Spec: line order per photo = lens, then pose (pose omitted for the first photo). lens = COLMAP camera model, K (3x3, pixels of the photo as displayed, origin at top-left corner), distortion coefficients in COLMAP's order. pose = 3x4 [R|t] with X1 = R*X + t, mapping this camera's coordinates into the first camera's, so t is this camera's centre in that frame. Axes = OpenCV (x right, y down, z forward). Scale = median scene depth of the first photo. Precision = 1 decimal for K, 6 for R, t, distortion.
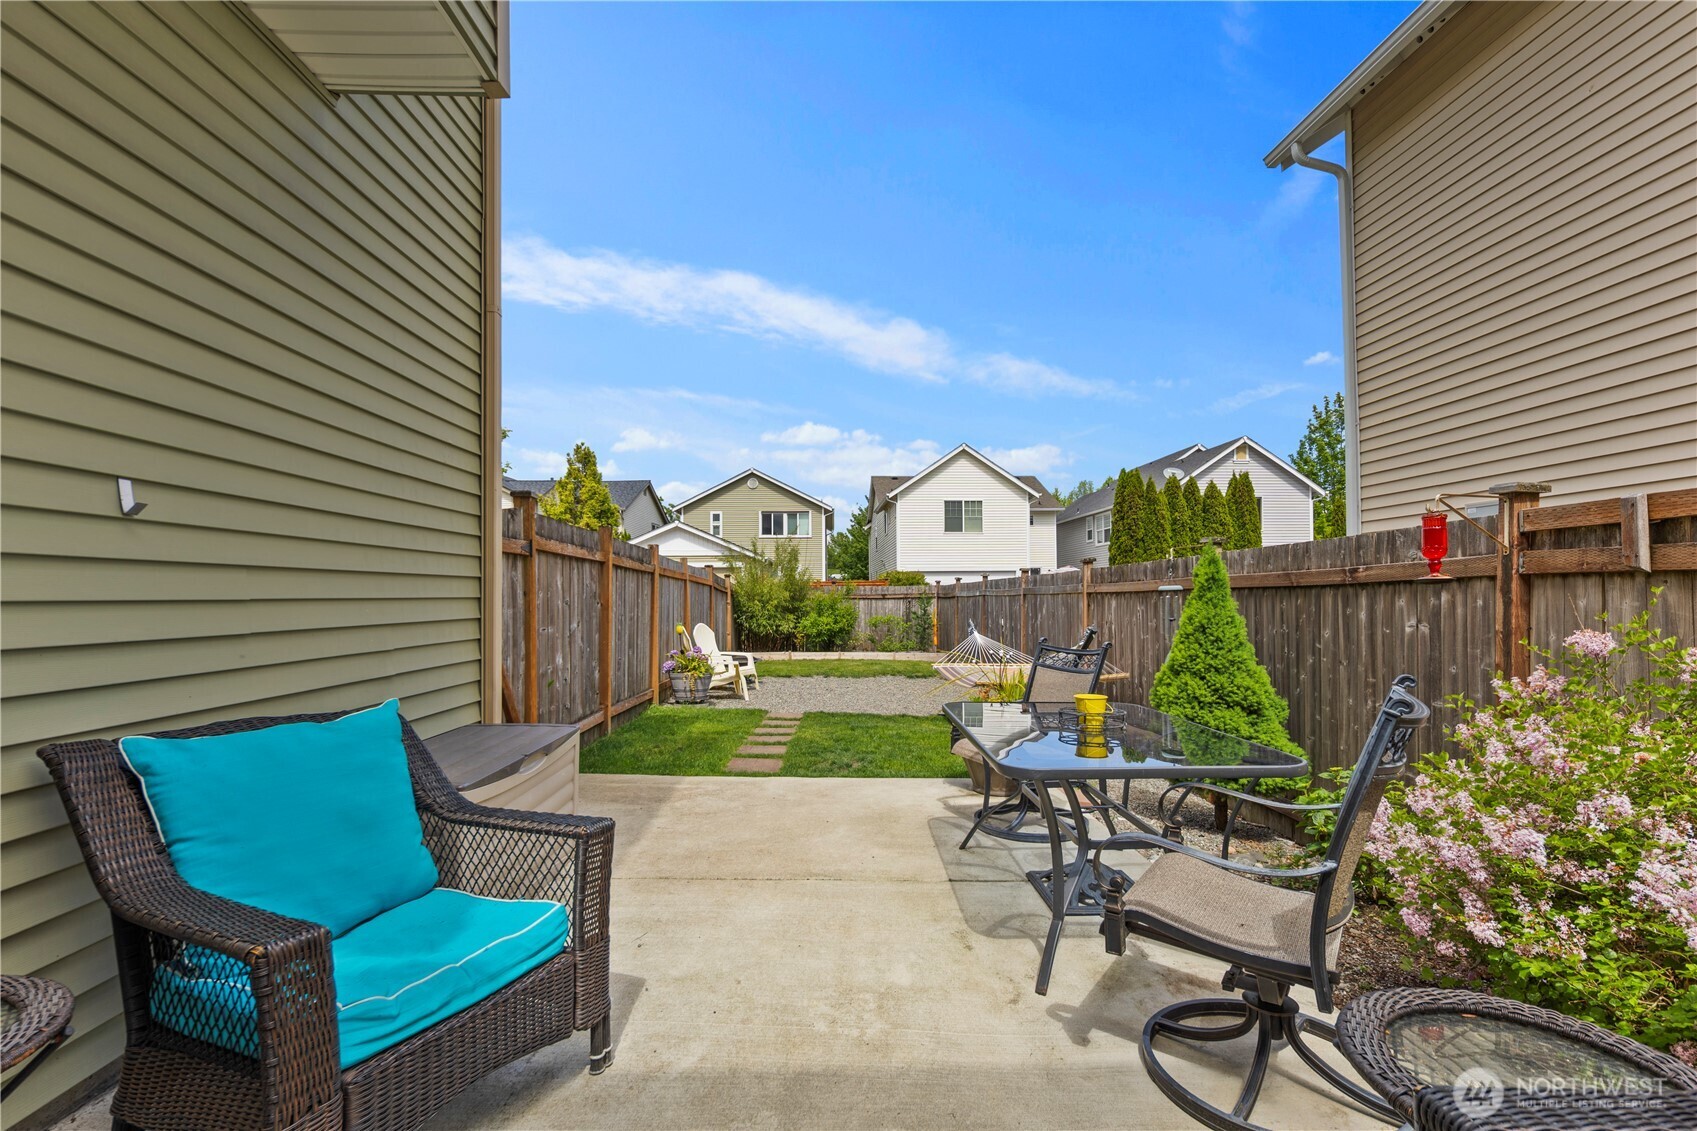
lens RADIAL K [[743.2, 0, 842.2], [0, 743.2, 601.8], [0, 0, 1]] dist [0.002912, -0.002556]
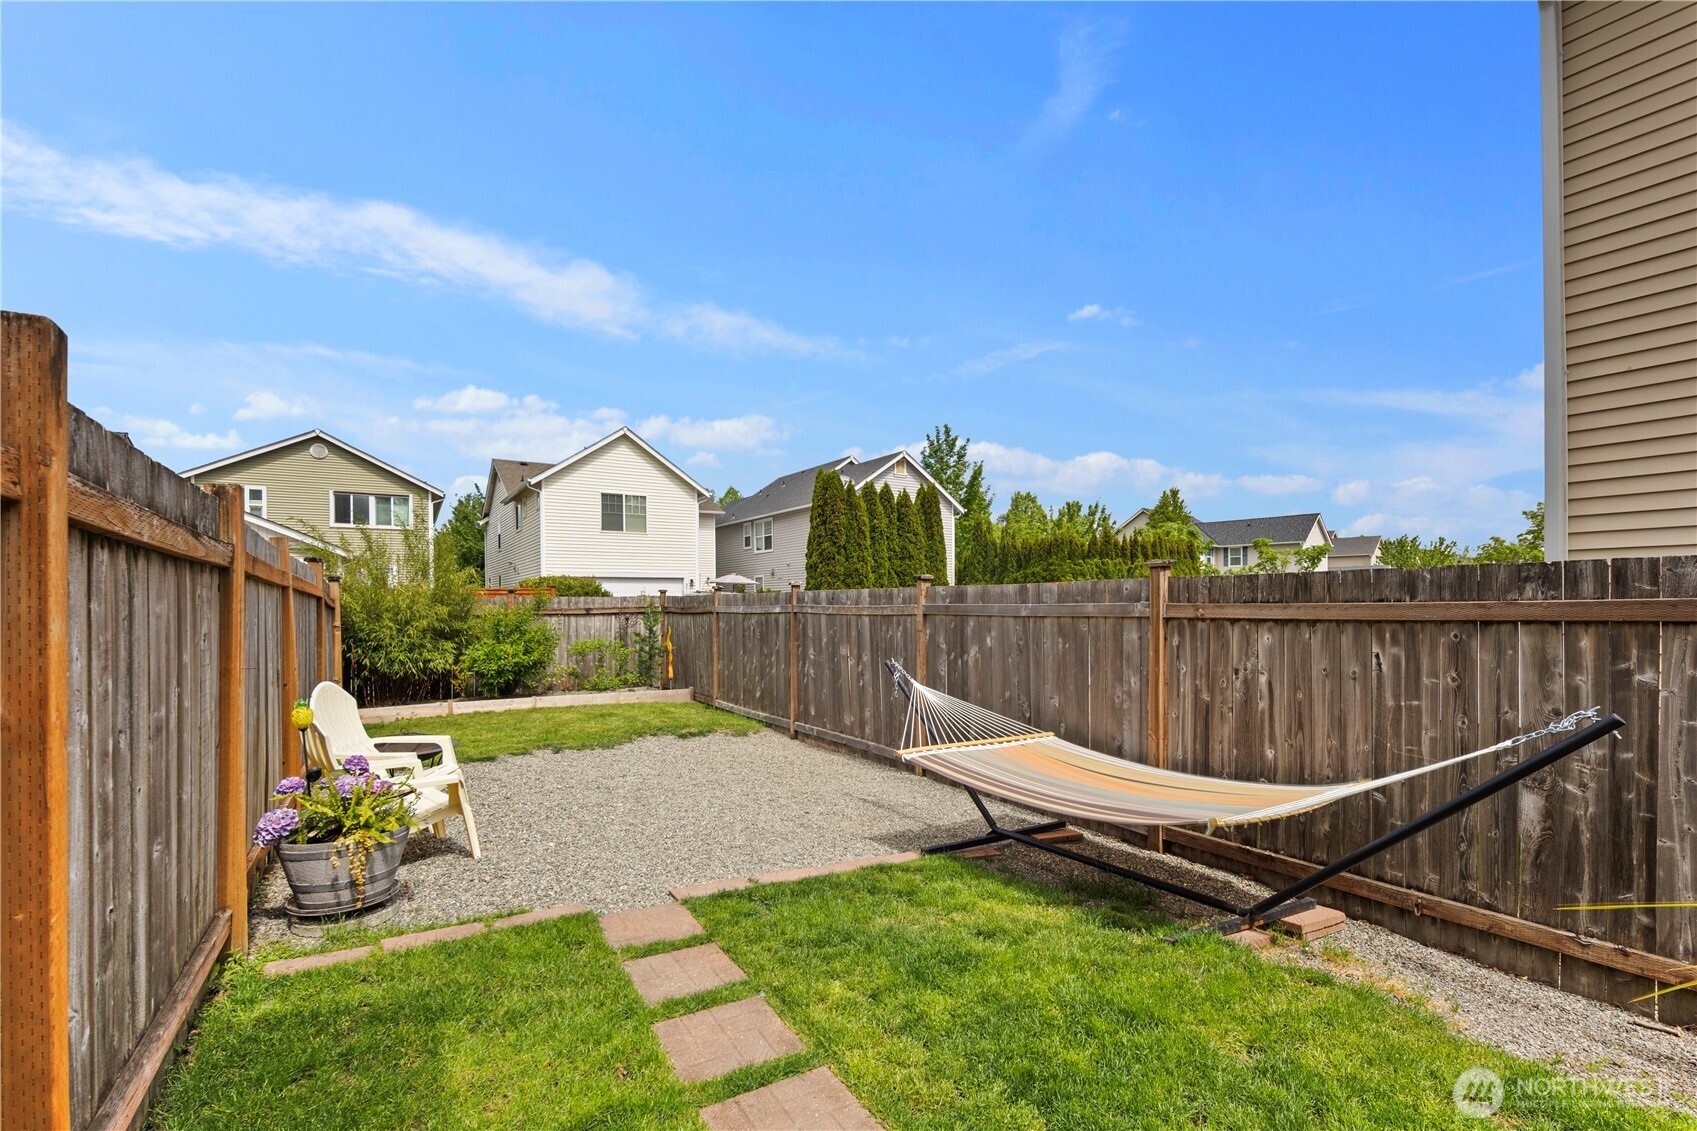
lens RADIAL K [[743.2, 0, 837.9], [0, 743.2, 602.5], [0, 0, 1]] dist [0.002912, -0.002556]
pose [[0.869494, -0.000069, 0.493943, -0.061846], [0.004668, 0.999956, -0.008079, -0.006505], [-0.493921, 0.009330, 0.869457, 0.195589]]
